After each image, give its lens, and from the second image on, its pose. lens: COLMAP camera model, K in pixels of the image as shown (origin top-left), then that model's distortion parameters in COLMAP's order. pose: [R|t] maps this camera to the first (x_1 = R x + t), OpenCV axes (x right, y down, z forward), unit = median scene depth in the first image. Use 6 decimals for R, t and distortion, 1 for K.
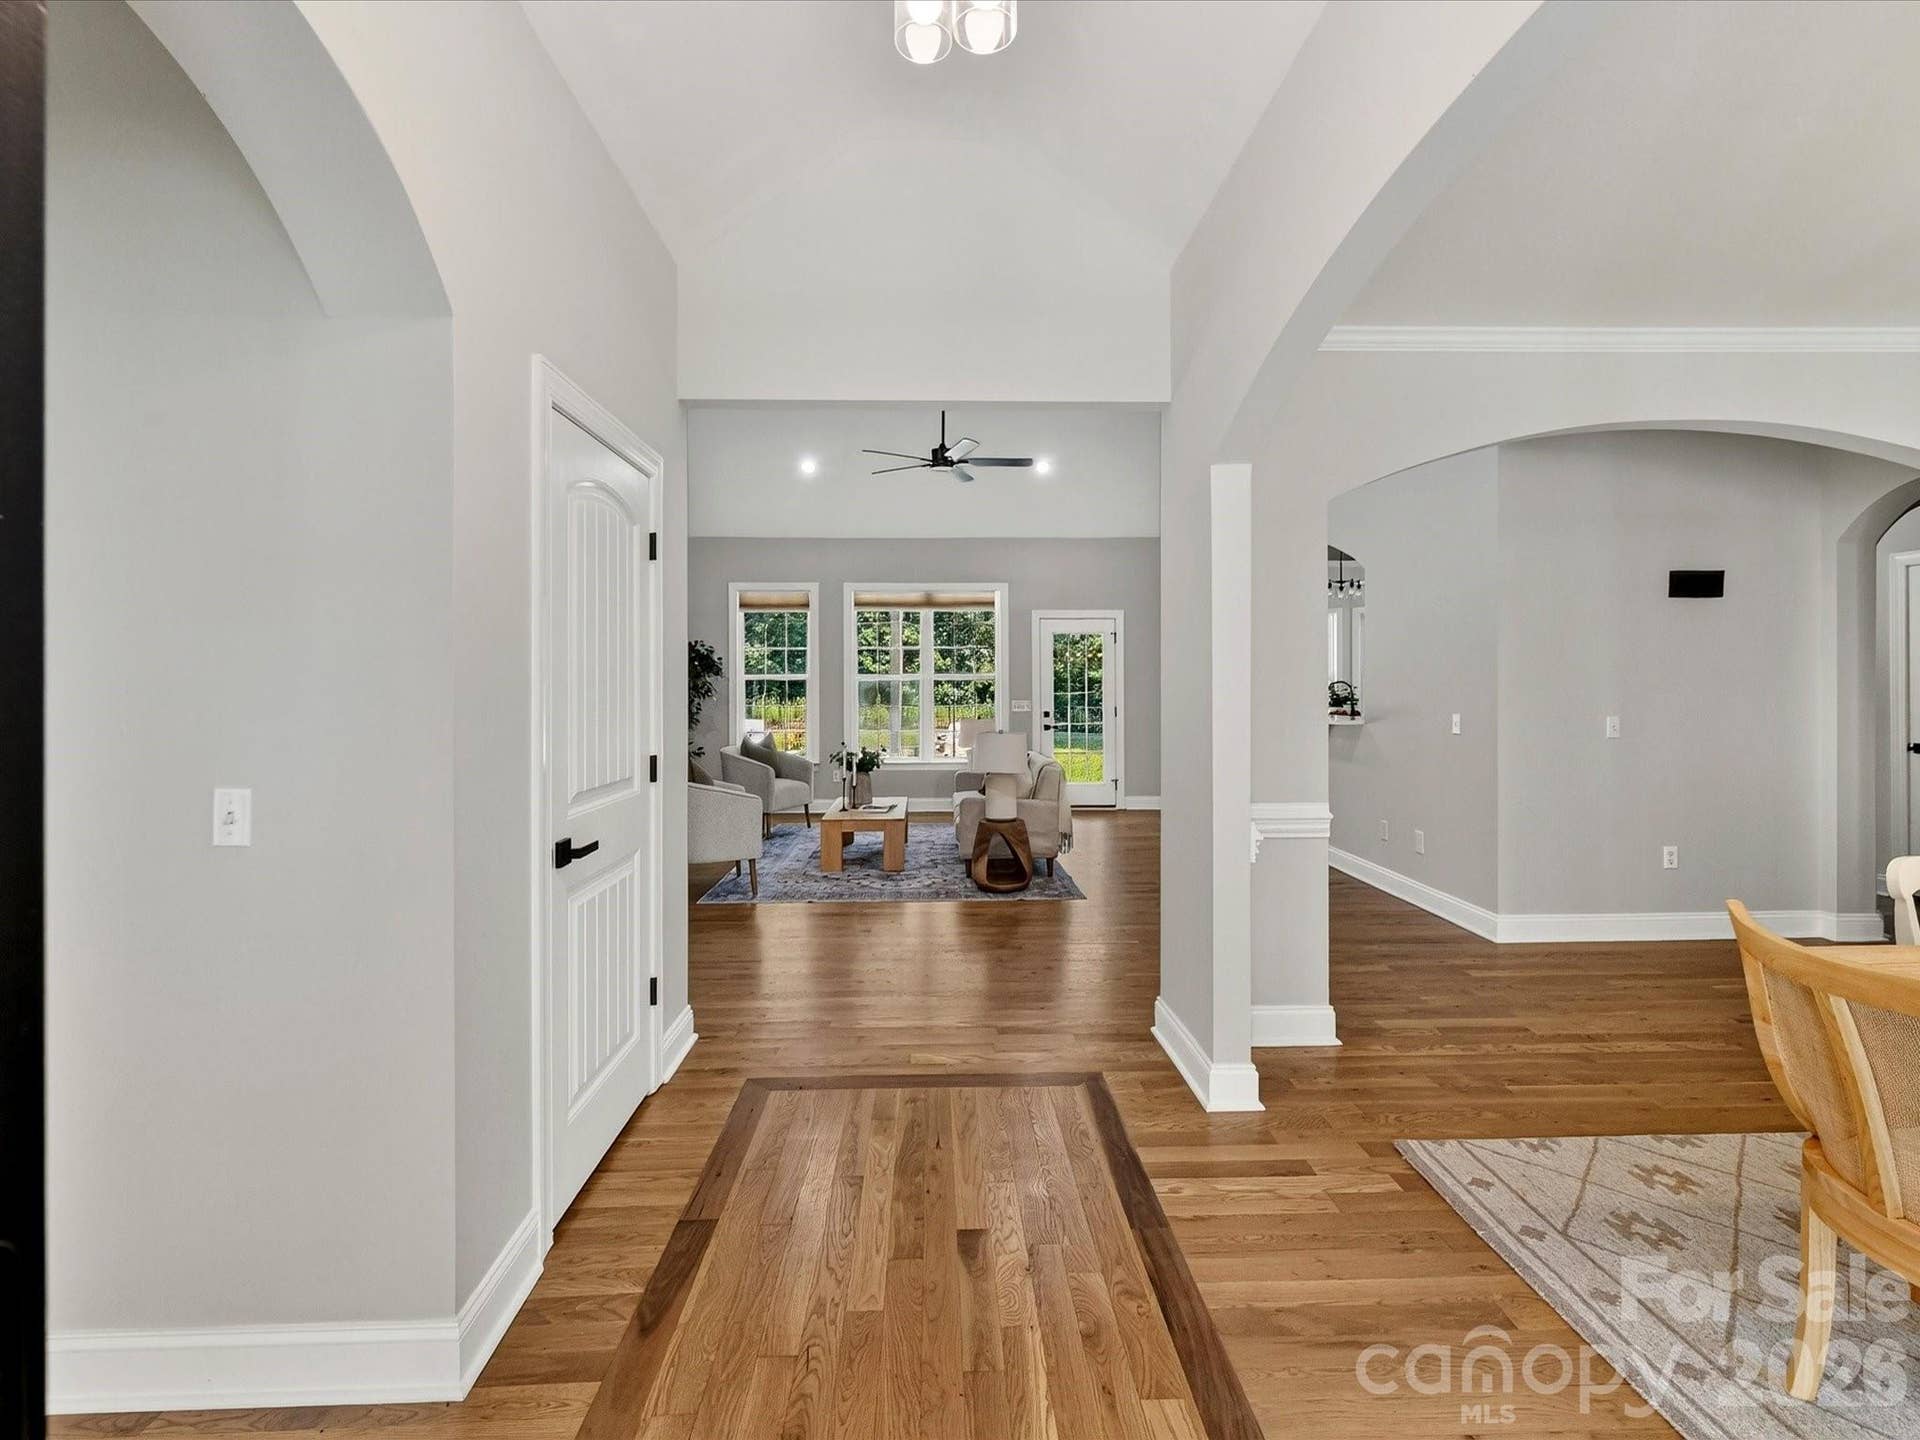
lens RADIAL K [[857.2, 0, 948.4], [0, 857.2, 716.6], [0, 0, 1]] dist [0.003430, -0.000360]
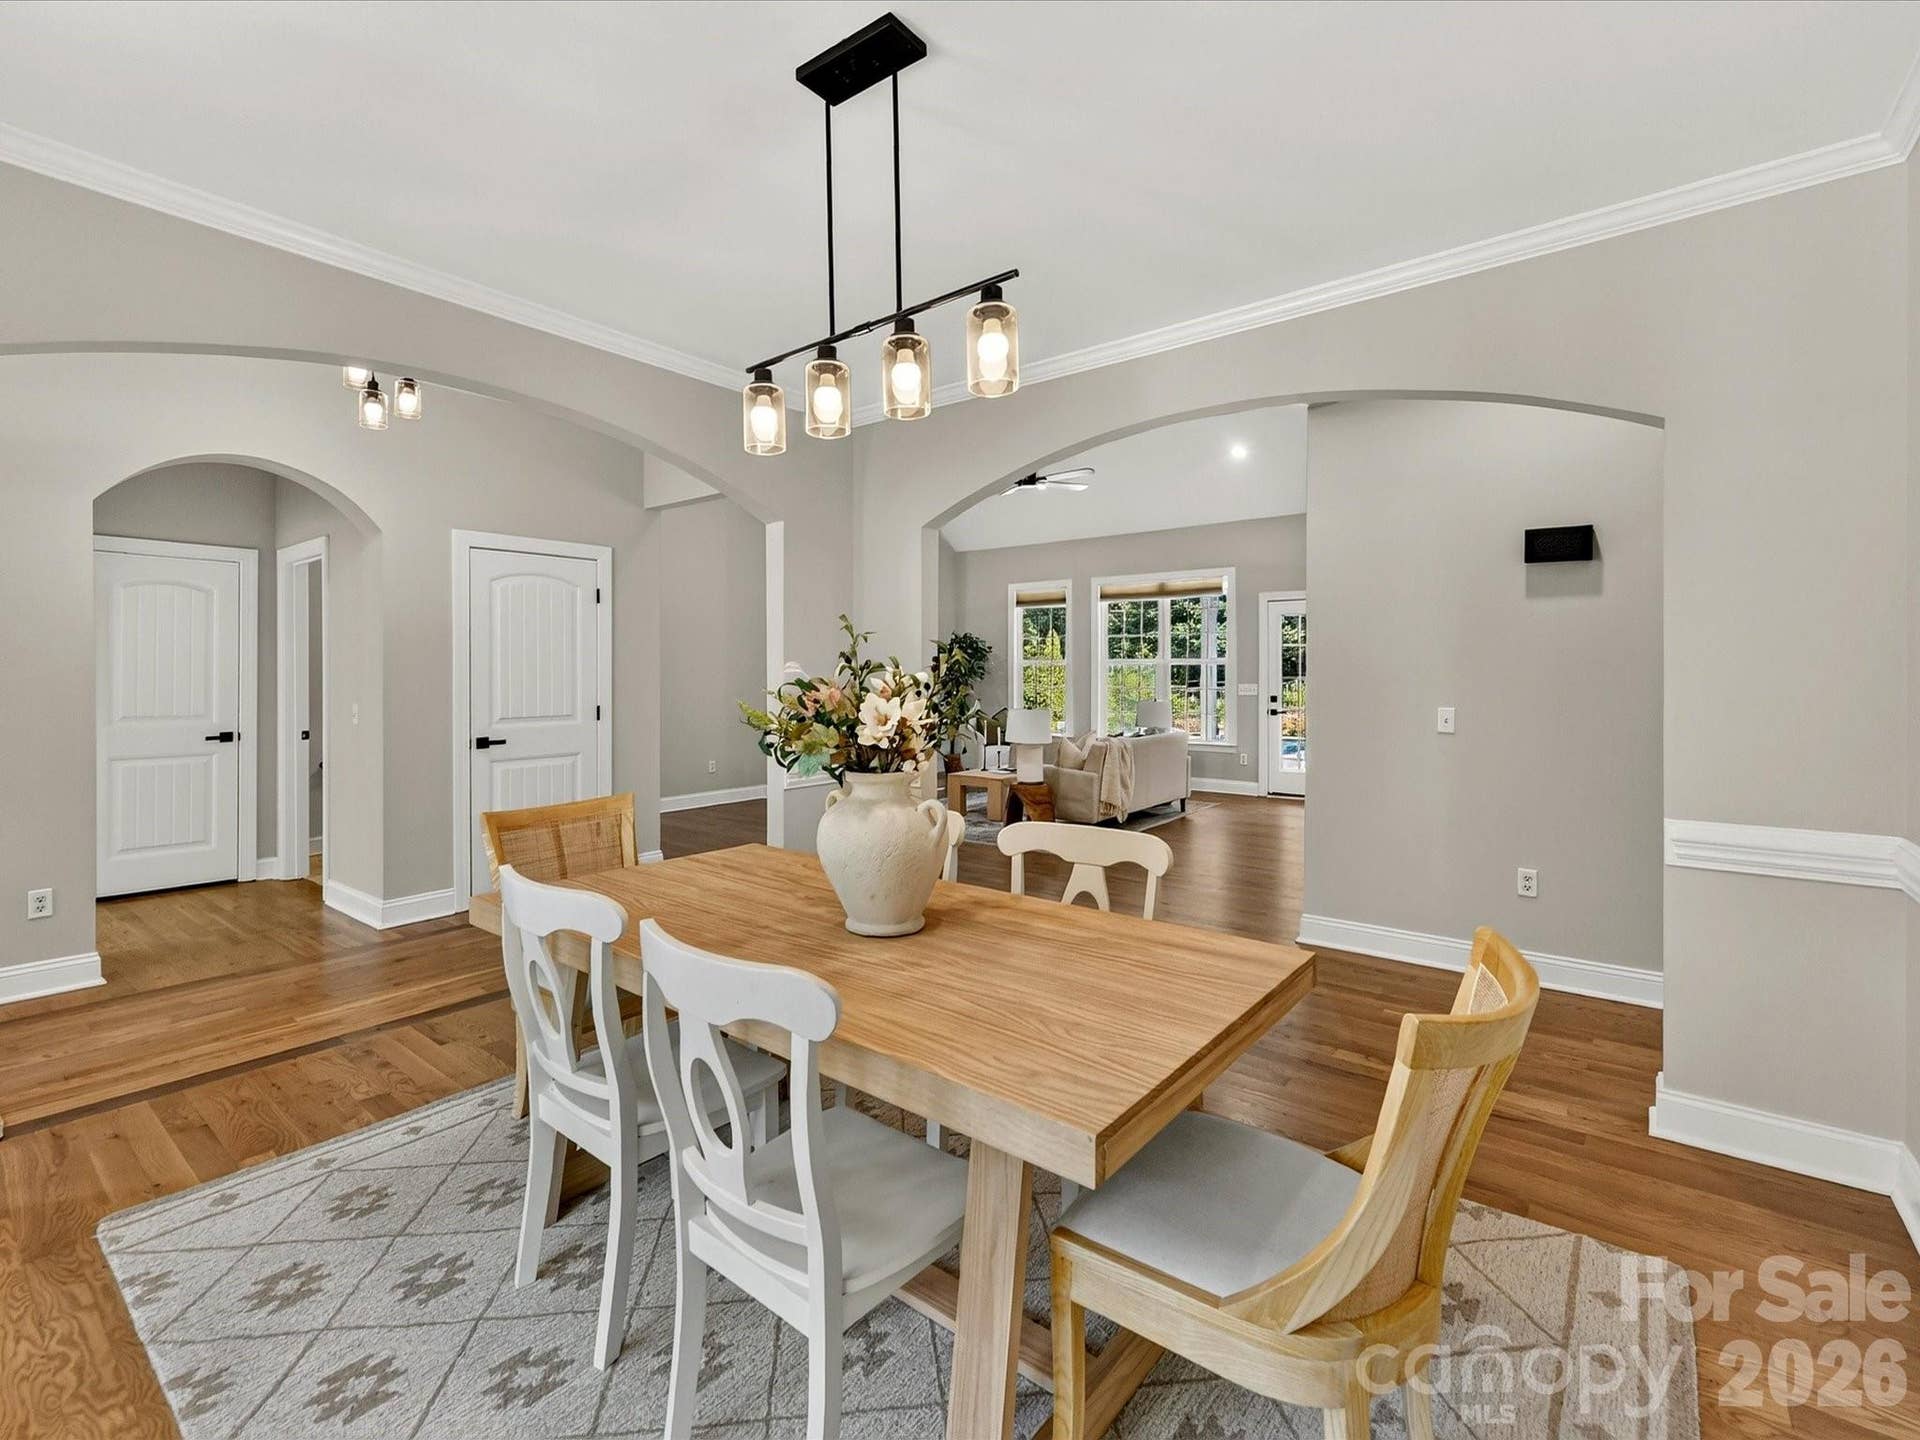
lens RADIAL K [[857.2, 0, 948.4], [0, 857.2, 716.6], [0, 0, 1]] dist [0.003430, -0.000360]
pose [[0.765288, 0.037302, -0.642606, 0.467115], [-0.025020, 0.999289, 0.028209, -0.000990], [0.643201, -0.005510, 0.765678, 0.013606]]
